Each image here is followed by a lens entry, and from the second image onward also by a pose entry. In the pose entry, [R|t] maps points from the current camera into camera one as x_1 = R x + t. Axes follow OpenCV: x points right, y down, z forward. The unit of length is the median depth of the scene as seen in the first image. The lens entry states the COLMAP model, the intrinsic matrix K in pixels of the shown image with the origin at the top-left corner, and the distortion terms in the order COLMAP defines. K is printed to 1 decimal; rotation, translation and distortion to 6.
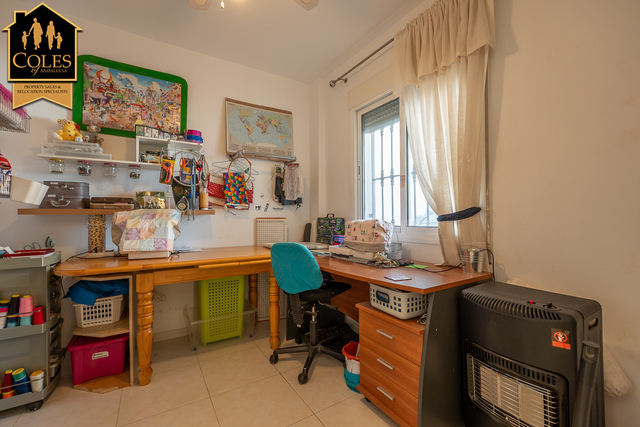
lens RADIAL K [[268.0, 0, 318.4], [0, 268.0, 215.7], [0, 0, 1]] dist [-0.007890, -0.000307]
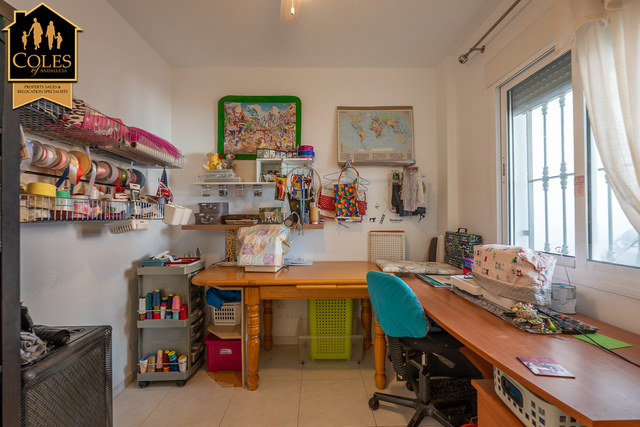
lens RADIAL K [[268.0, 0, 318.4], [0, 268.0, 215.7], [0, 0, 1]] dist [-0.007890, -0.000307]
pose [[0.858335, -0.002772, -0.513081, 0.105477], [0.004650, 0.999986, 0.002376, -0.058368], [0.513068, -0.004425, 0.858337, 0.158193]]
